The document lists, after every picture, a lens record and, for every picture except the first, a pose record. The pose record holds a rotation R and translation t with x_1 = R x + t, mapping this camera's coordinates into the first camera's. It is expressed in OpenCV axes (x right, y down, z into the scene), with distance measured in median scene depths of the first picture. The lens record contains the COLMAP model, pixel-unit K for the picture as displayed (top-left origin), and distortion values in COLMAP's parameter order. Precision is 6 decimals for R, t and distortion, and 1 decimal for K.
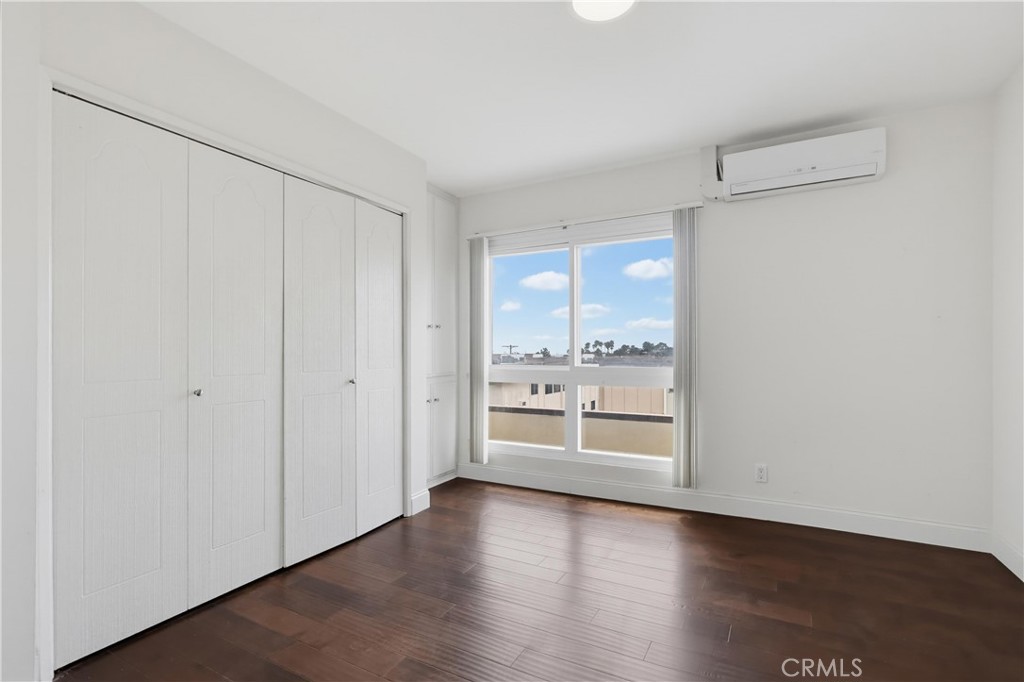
lens RADIAL K [[479.0, 0, 512.0], [0, 479.0, 341.0], [0, 0, 1]] dist [0.000235, 0.000091]
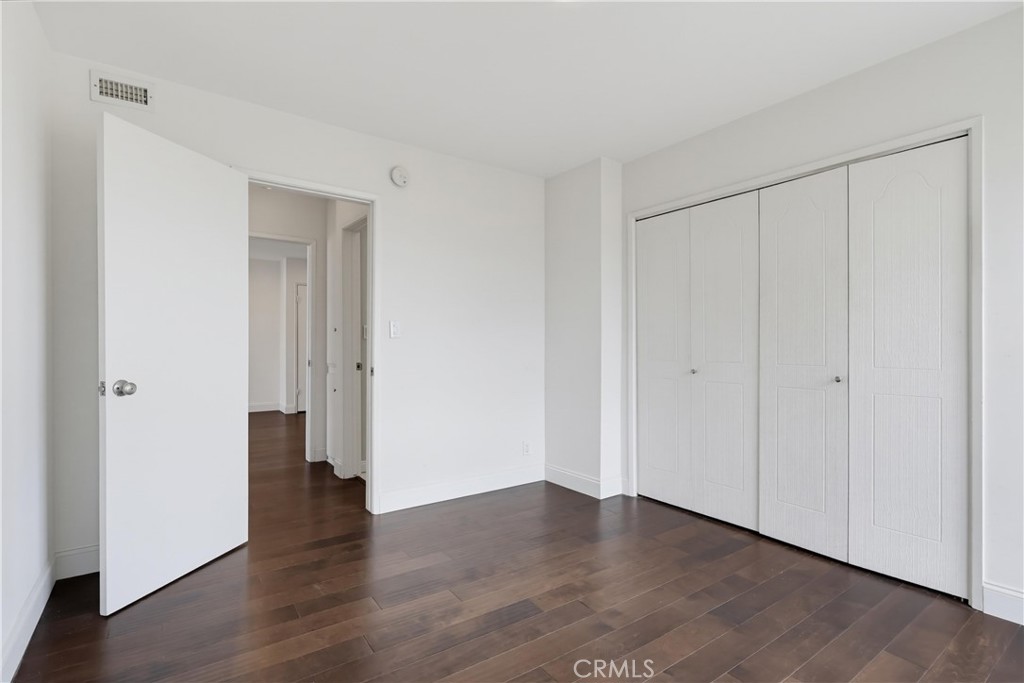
lens RADIAL K [[479.0, 0, 512.0], [0, 479.0, 341.5], [0, 0, 1]] dist [0.000235, 0.000091]
pose [[-0.442845, -0.004474, -0.896587, 0.738781], [0.016164, 0.999785, -0.012972, 0.016800], [0.896453, -0.020237, -0.442677, 0.883917]]
